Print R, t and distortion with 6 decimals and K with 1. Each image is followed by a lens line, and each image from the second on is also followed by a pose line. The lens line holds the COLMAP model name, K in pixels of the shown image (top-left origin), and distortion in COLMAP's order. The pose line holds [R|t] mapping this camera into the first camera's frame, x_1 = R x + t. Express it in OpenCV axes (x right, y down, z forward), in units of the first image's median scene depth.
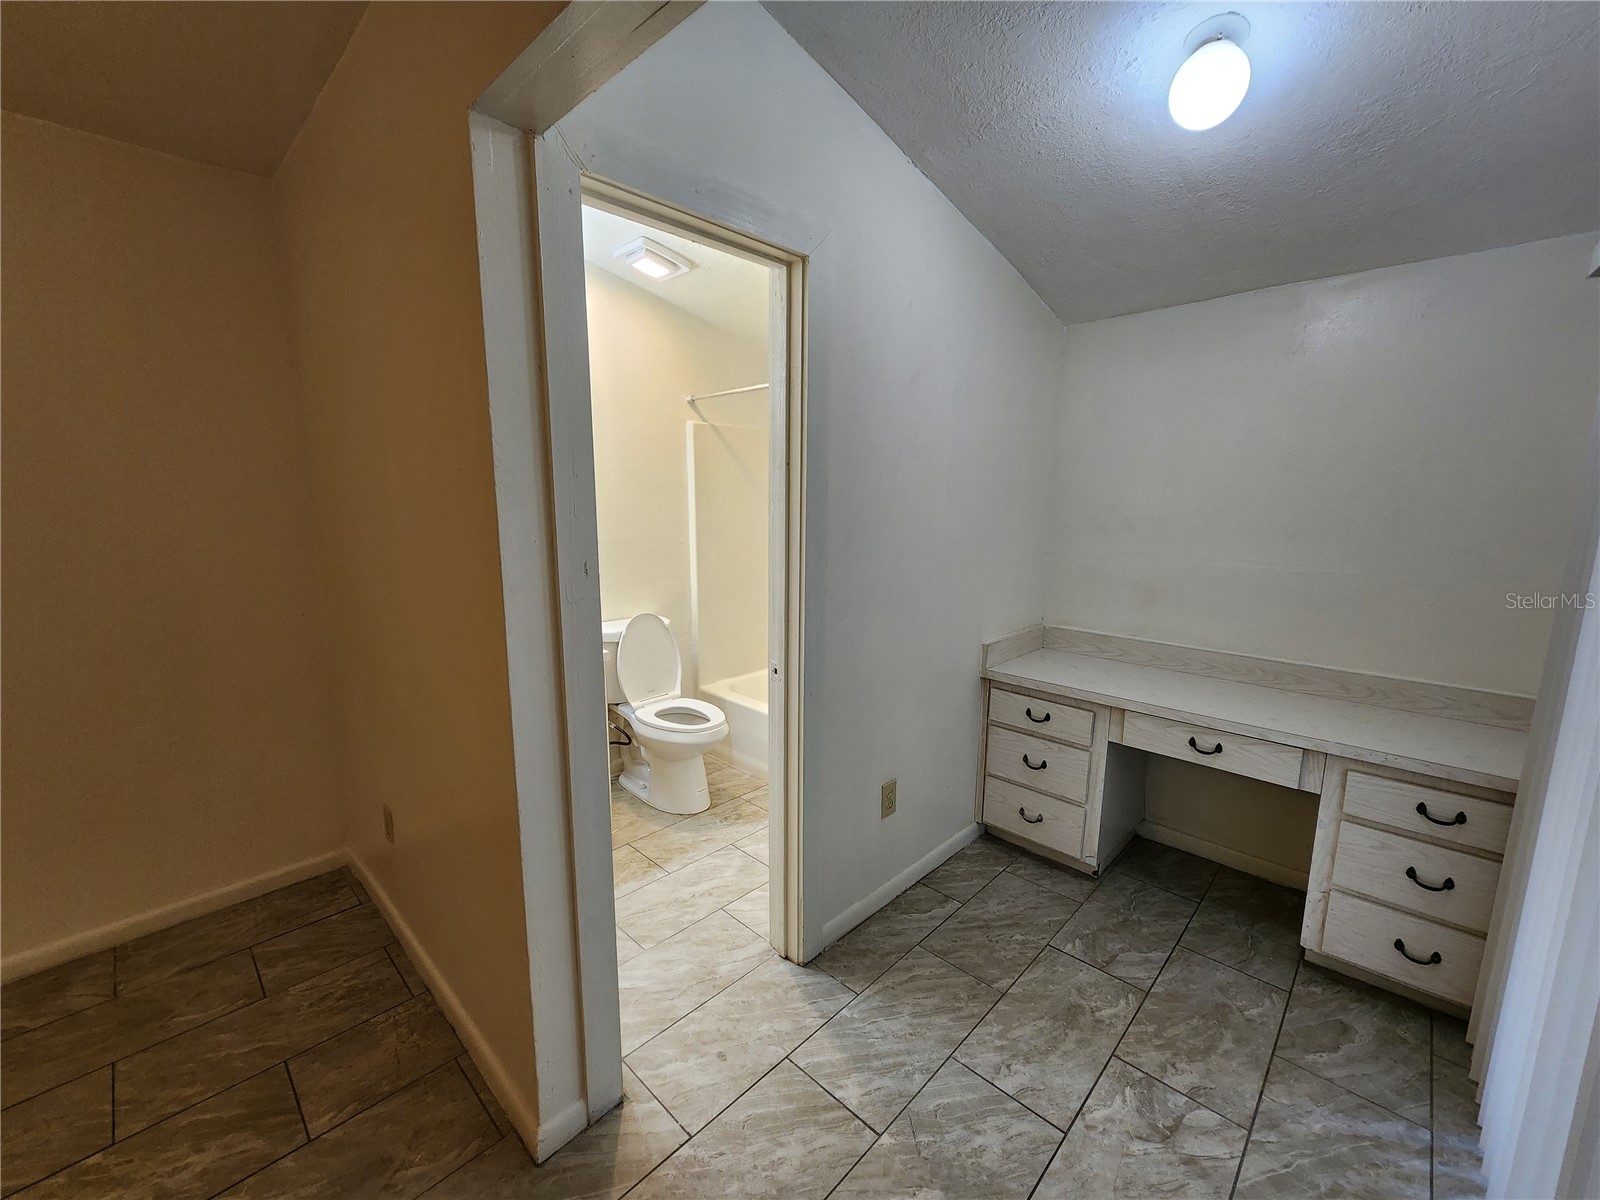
lens RADIAL K [[658.4, 0, 798.0], [0, 658.4, 599.2], [0, 0, 1]] dist [0.000748, 0.000298]
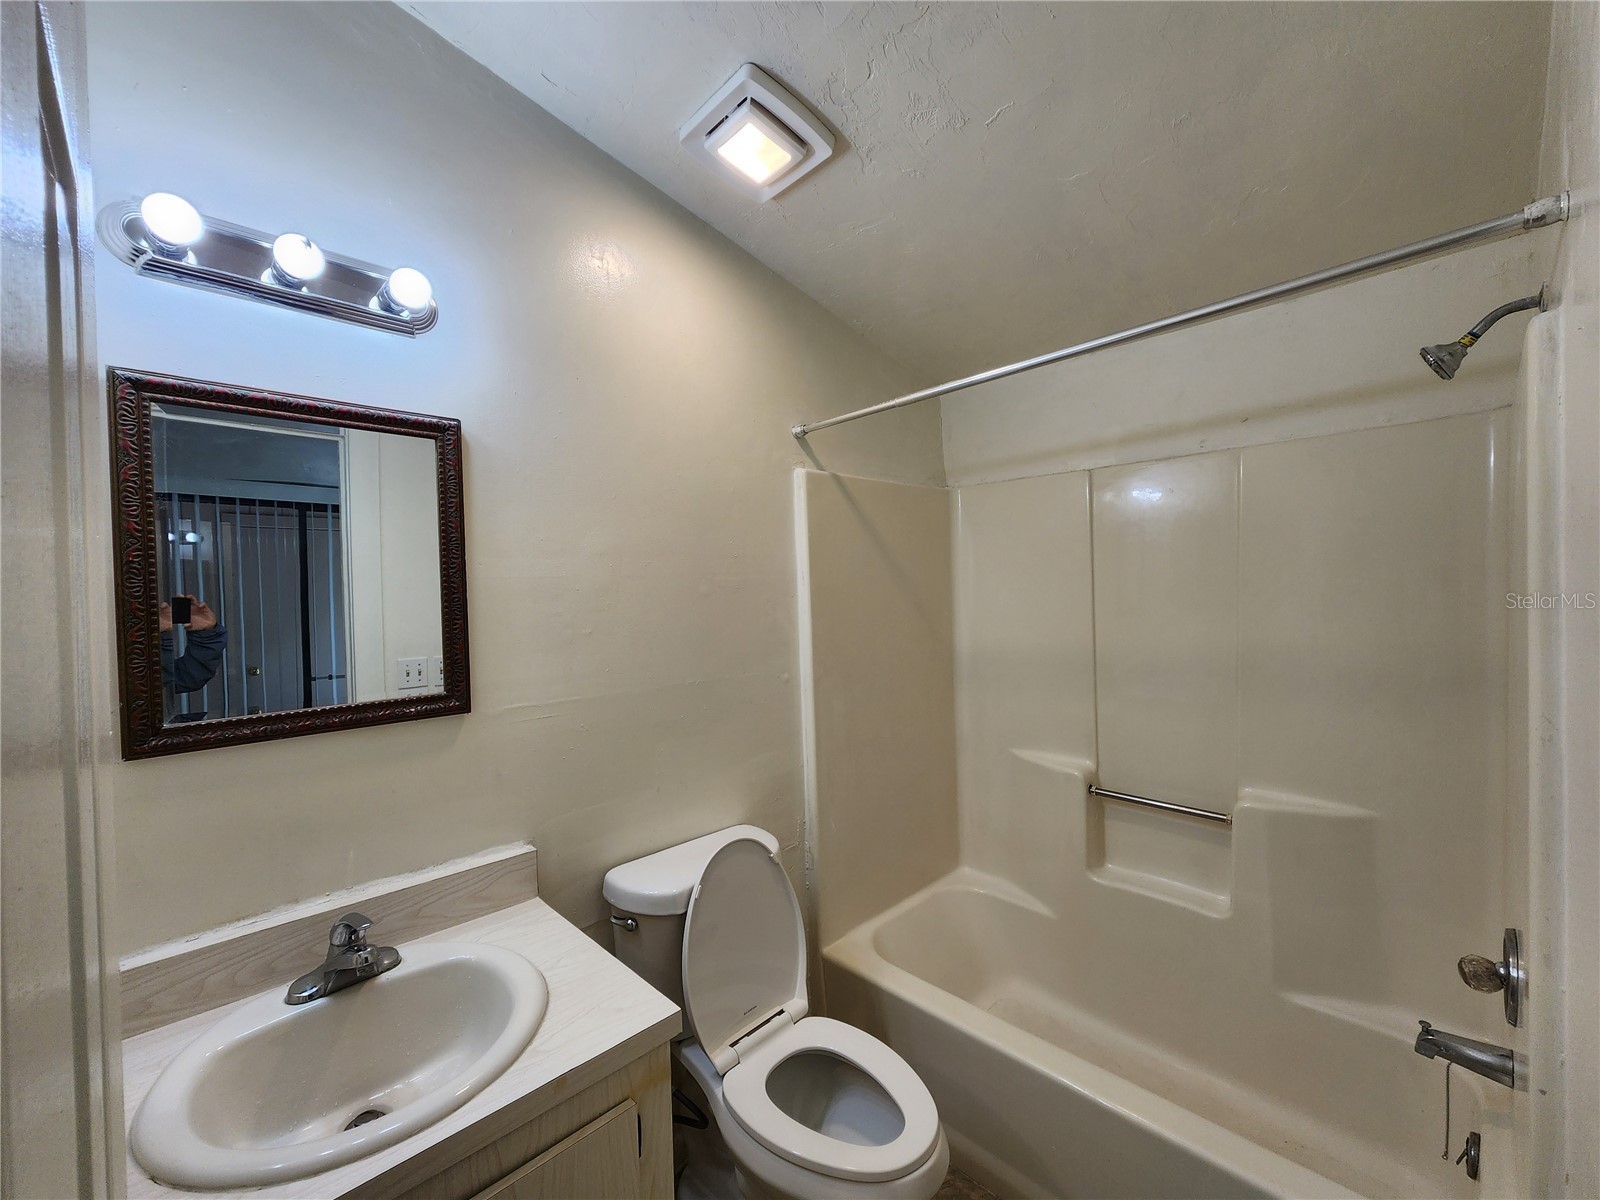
lens RADIAL K [[658.4, 0, 807.7], [0, 658.4, 602.4], [0, 0, 1]] dist [0.000748, 0.000298]
pose [[0.999521, -0.028221, -0.012671, -0.153820], [0.026196, 0.990007, -0.138561, -0.076135], [0.016454, 0.138163, 0.990273, 0.452746]]
